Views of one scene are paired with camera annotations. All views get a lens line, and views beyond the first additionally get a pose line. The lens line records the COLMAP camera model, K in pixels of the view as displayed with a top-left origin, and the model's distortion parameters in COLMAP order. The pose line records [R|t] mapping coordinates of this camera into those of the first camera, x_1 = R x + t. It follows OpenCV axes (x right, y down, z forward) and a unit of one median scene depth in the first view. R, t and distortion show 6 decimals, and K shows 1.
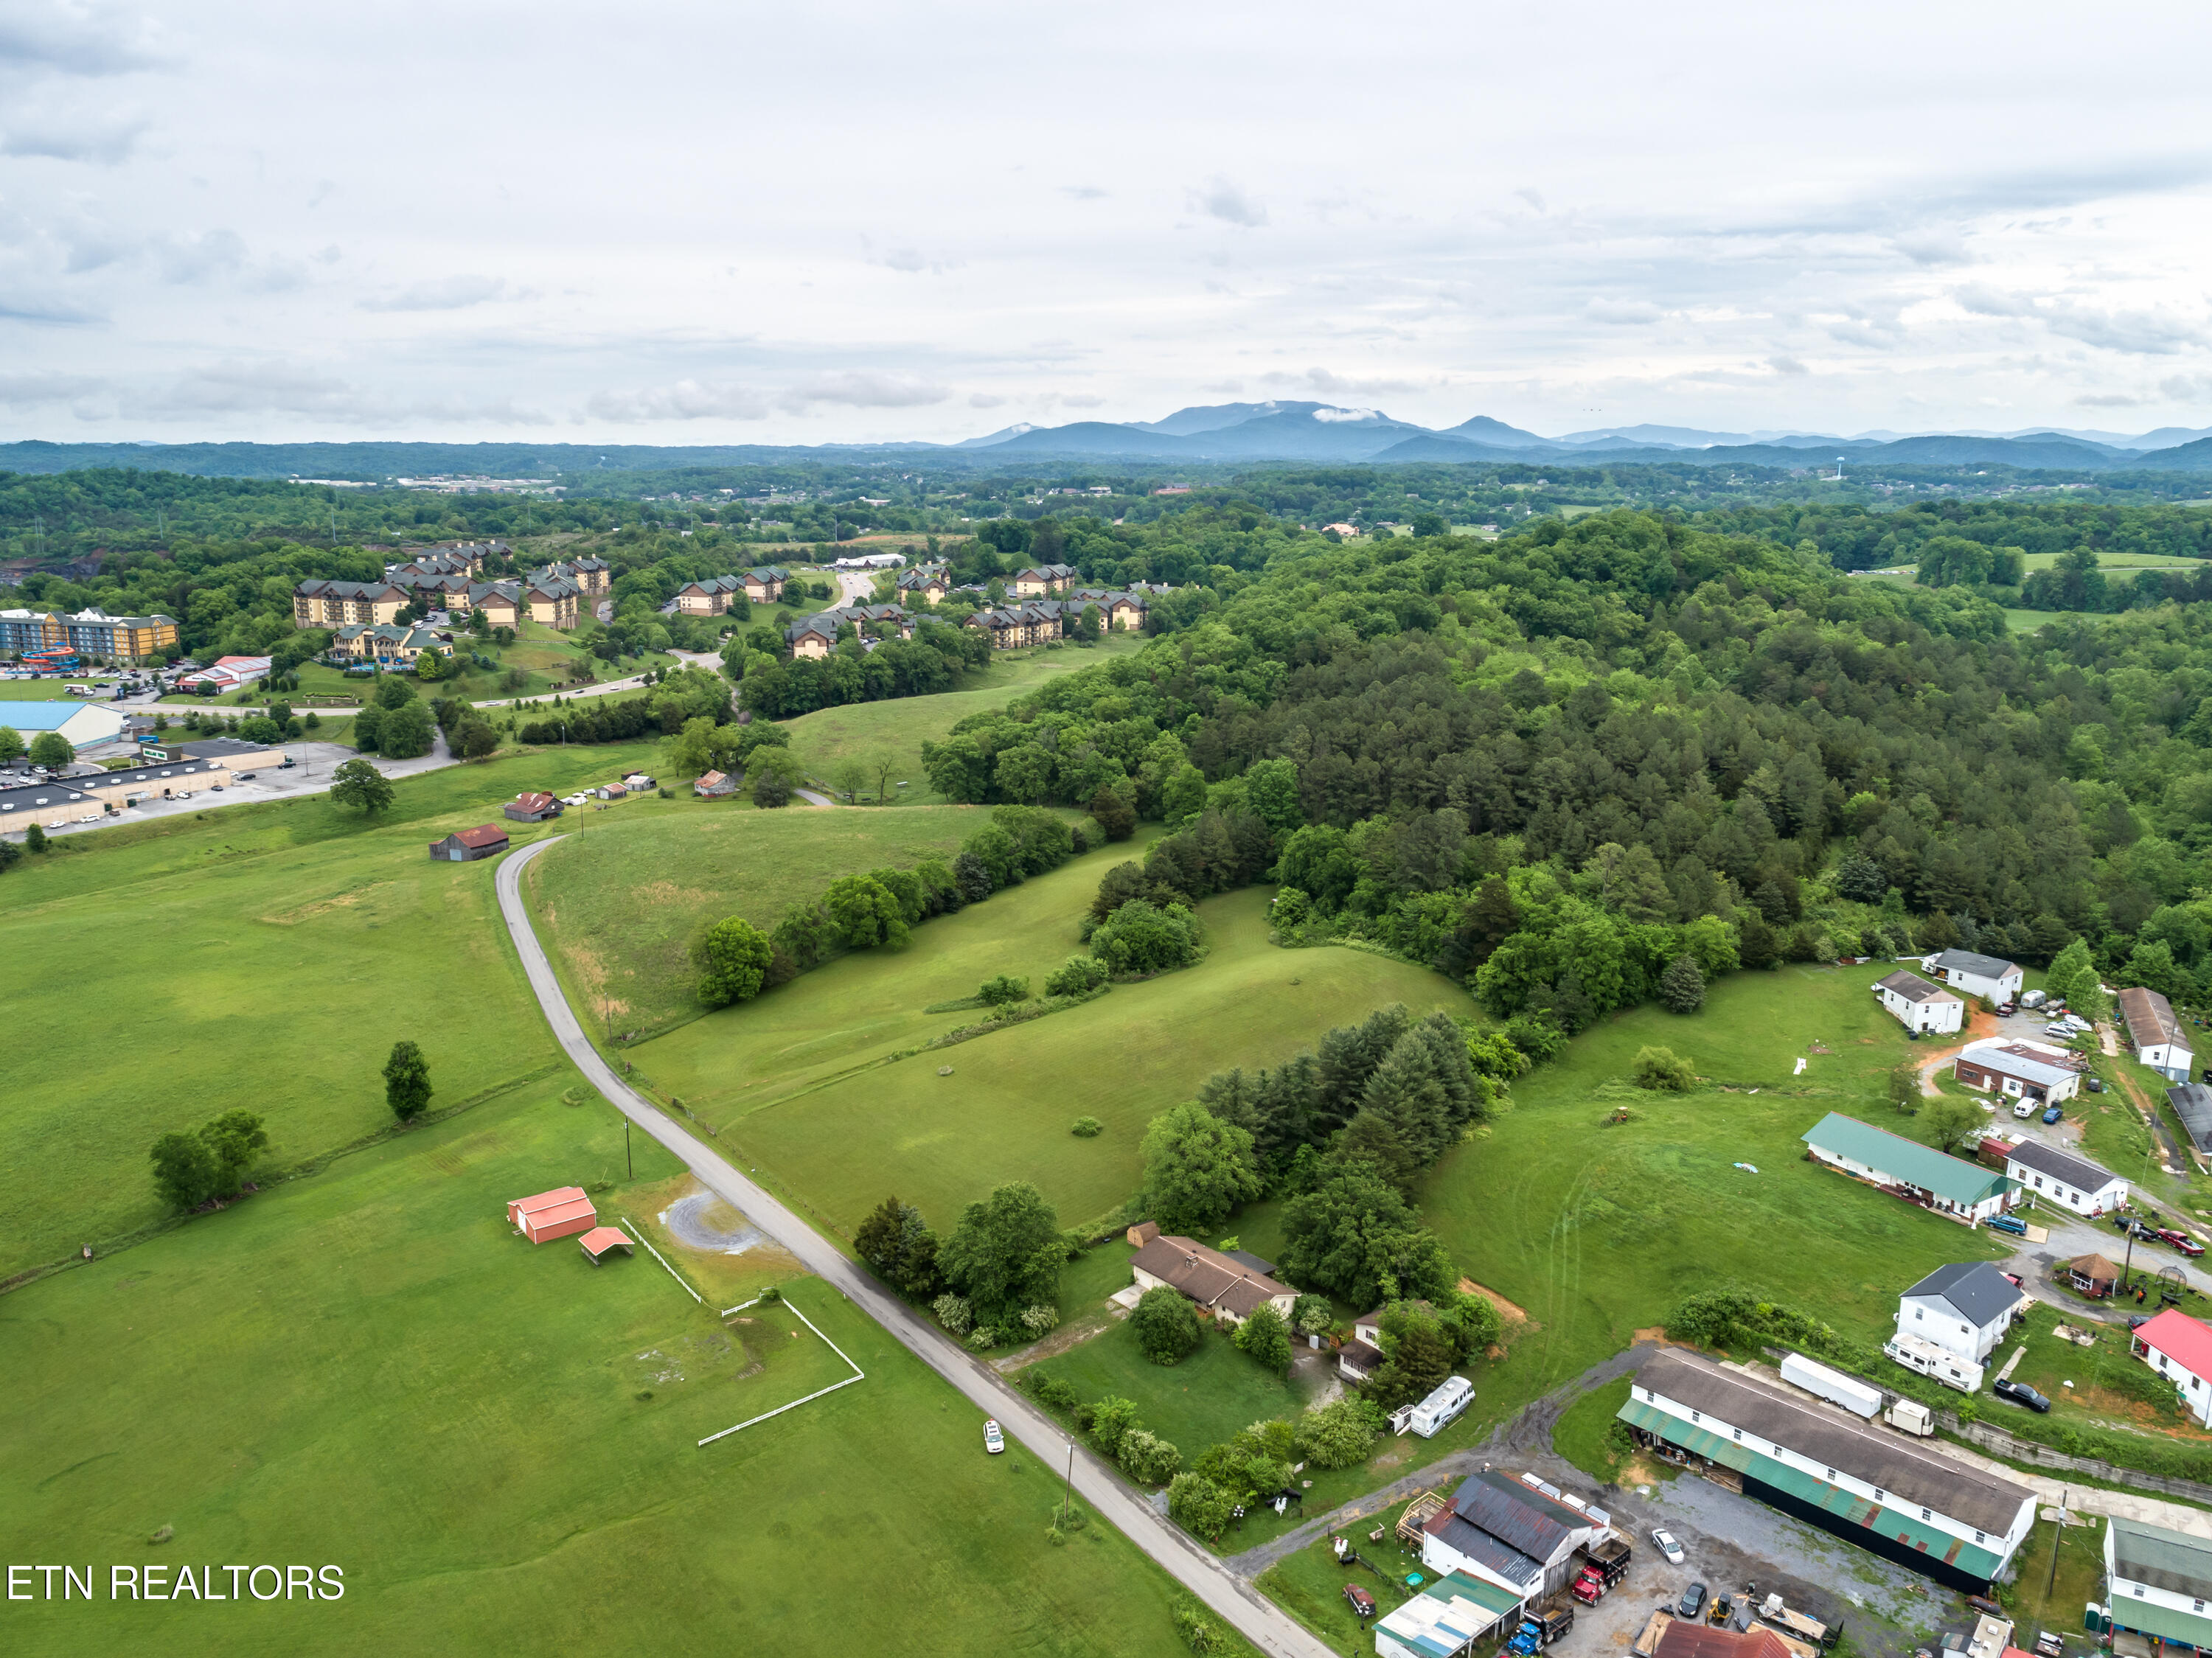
lens RADIAL K [[1671.8, 0, 1112.3], [0, 1671.8, 838.1], [0, 0, 1]] dist [-0.023253, 0.007152]
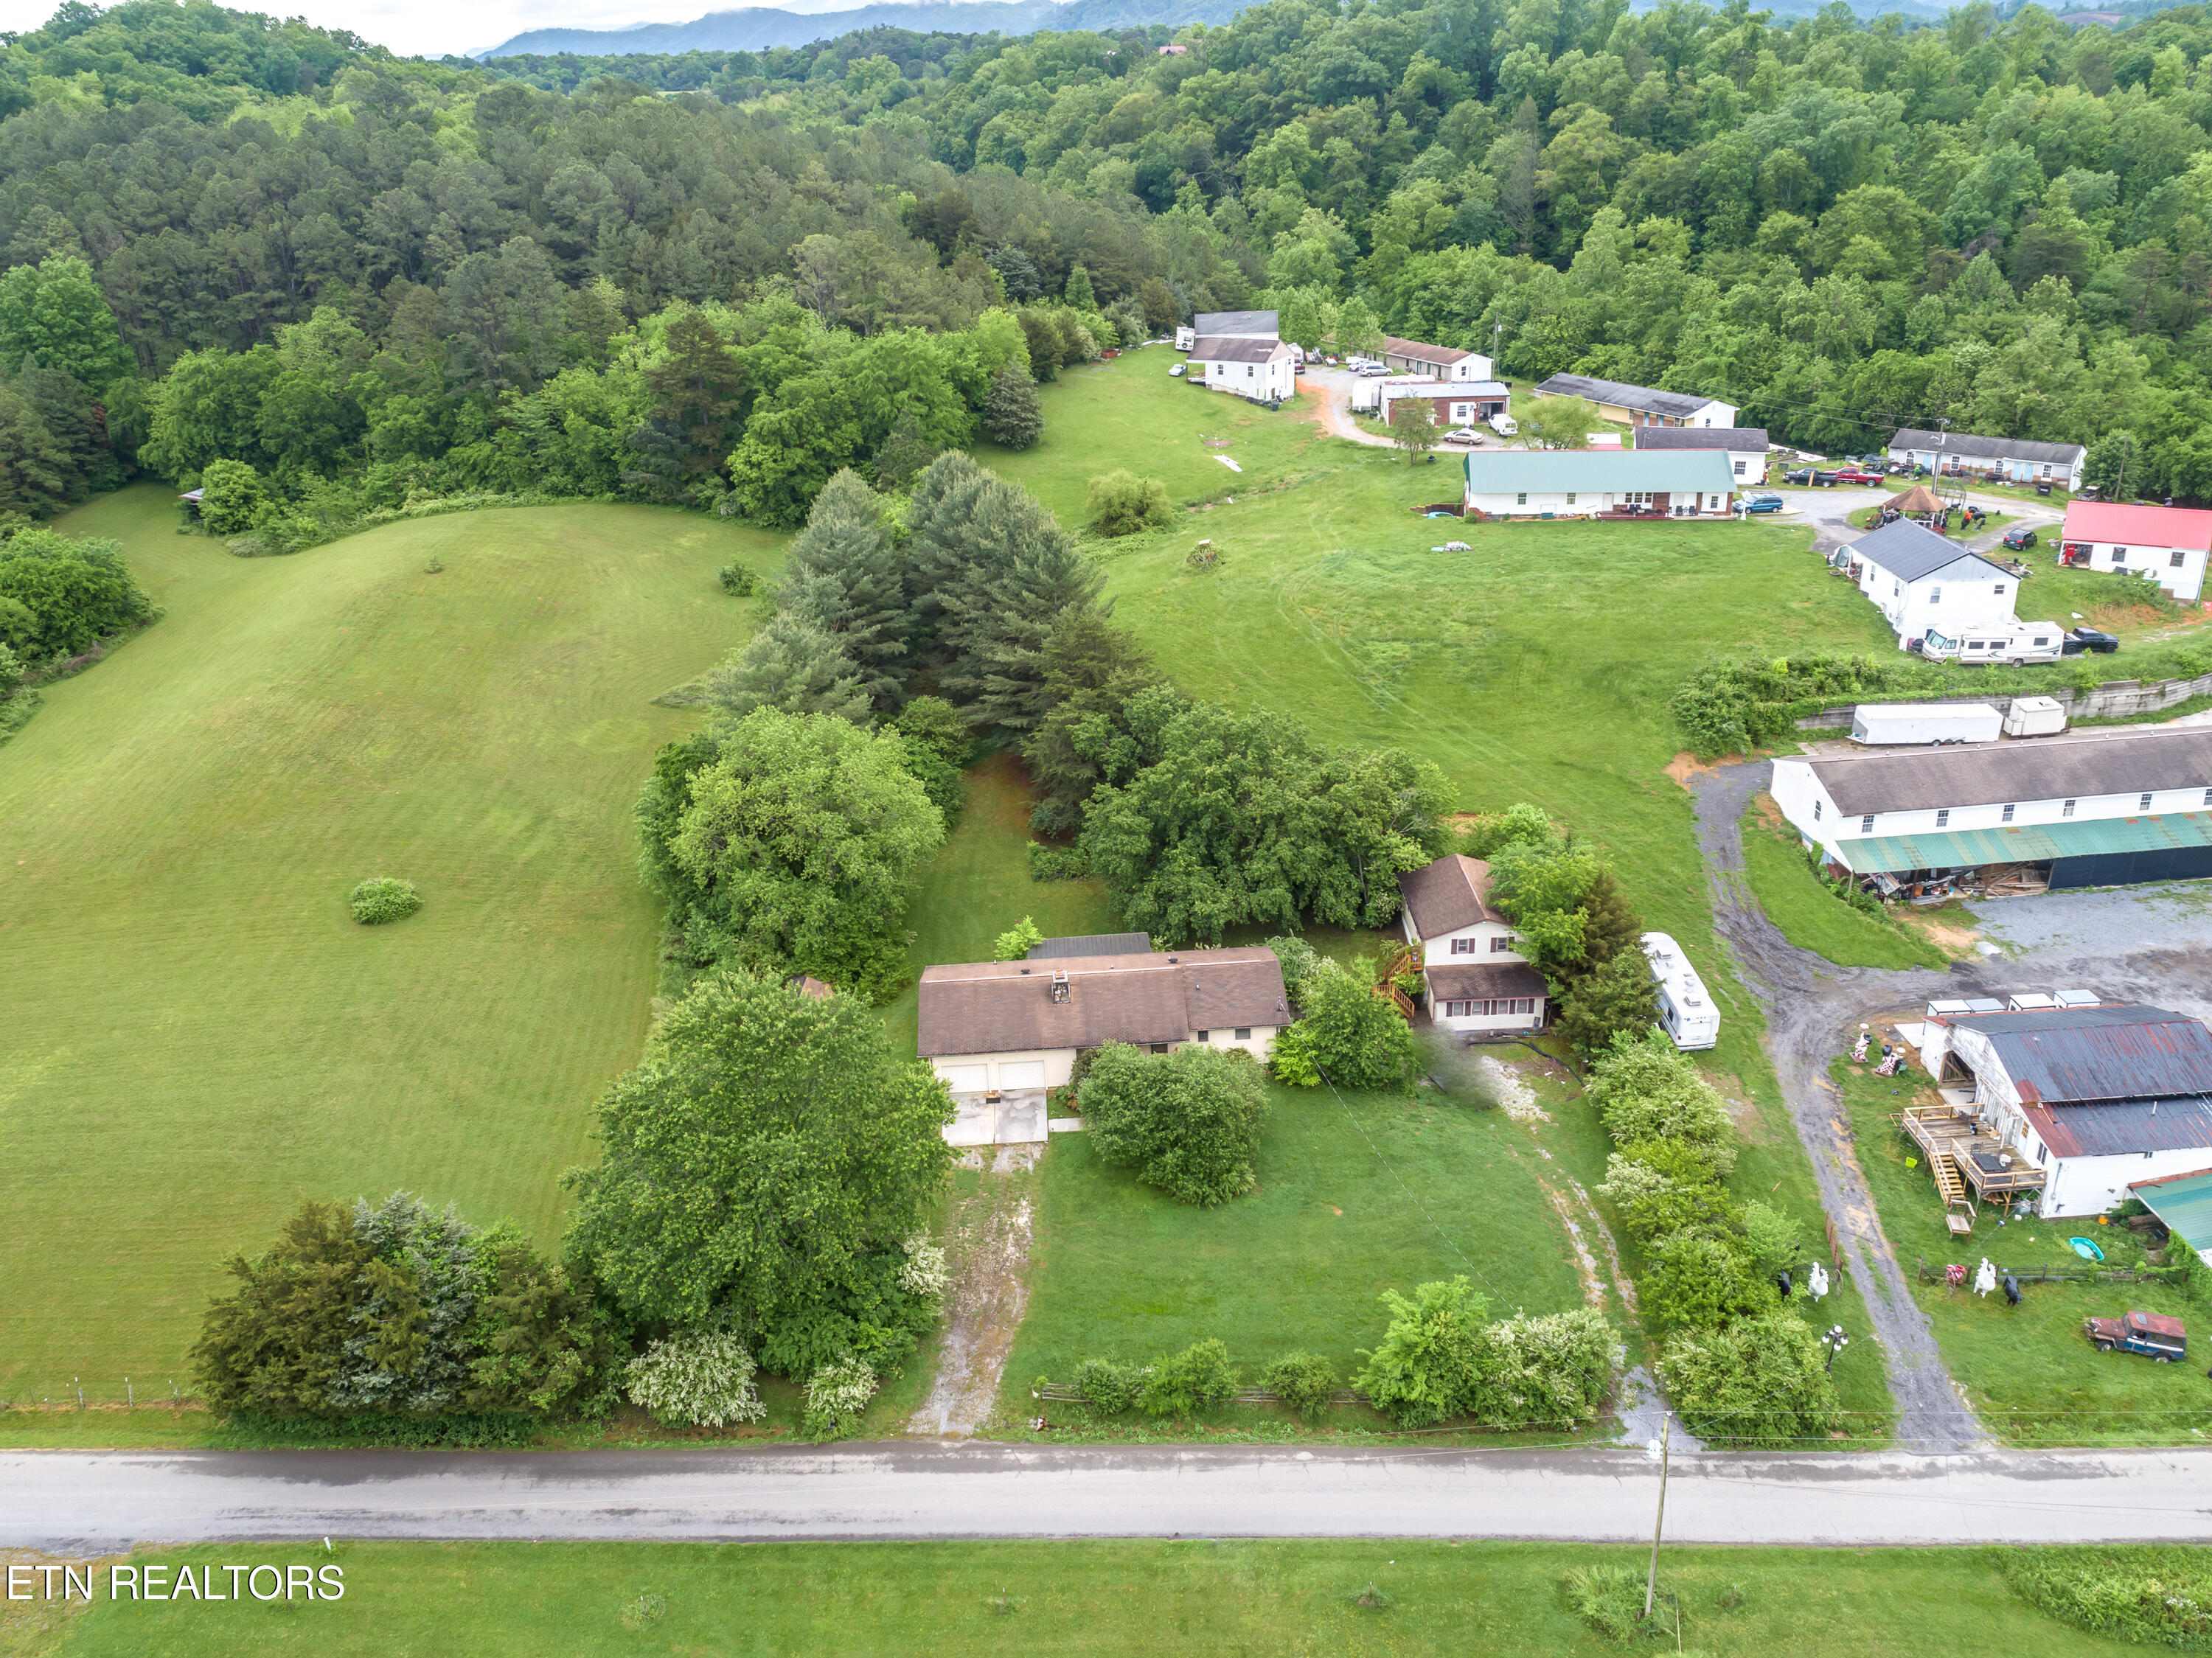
lens RADIAL K [[1734.4, 0, 1106.0], [0, 1734.4, 829.0], [0, 0, 1]] dist [-0.020773, -0.003739]
pose [[0.620478, -0.346075, 0.703733, -0.177799], [0.216838, 0.938087, 0.270138, 0.061872], [-0.753650, -0.015018, 0.657104, 0.470086]]
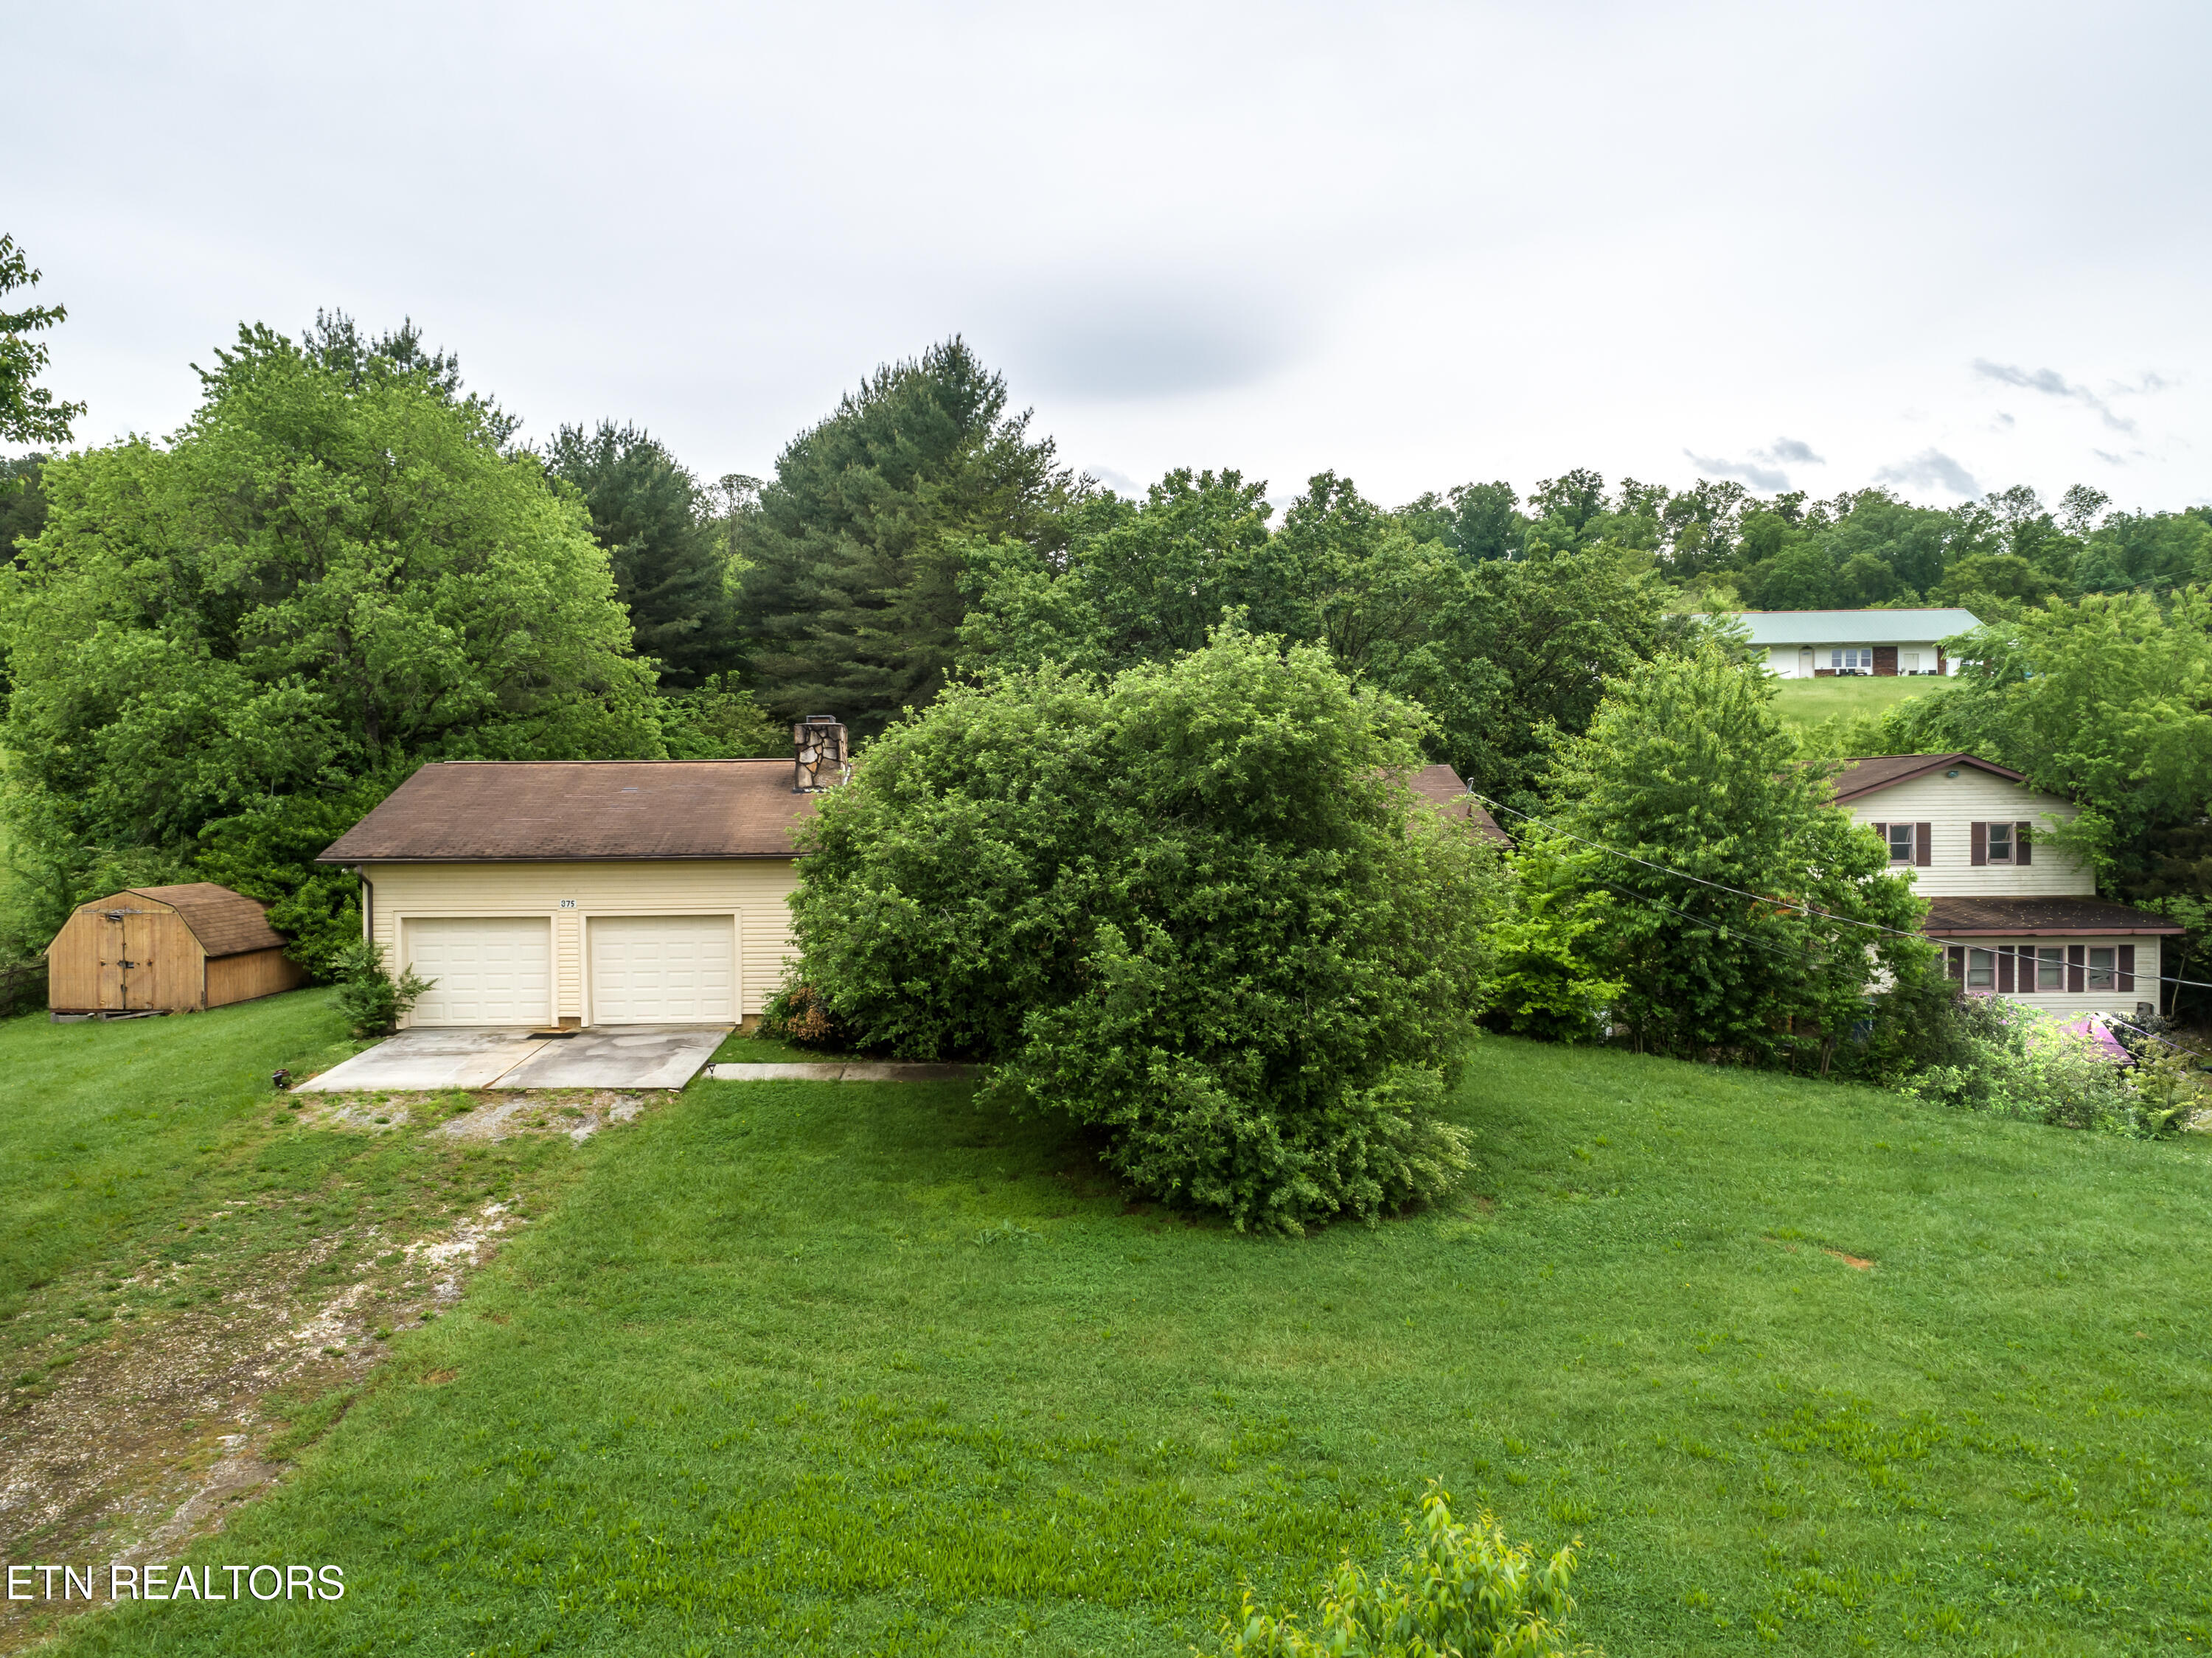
lens RADIAL K [[1683.8, 0, 1114.7], [0, 1683.8, 832.7], [0, 0, 1]] dist [-0.024823, 0.013043]
pose [[0.622220, -0.024596, 0.782456, -0.038955], [0.186870, 0.975279, -0.117945, 0.194663], [-0.760211, 0.219606, 0.611434, 0.608898]]
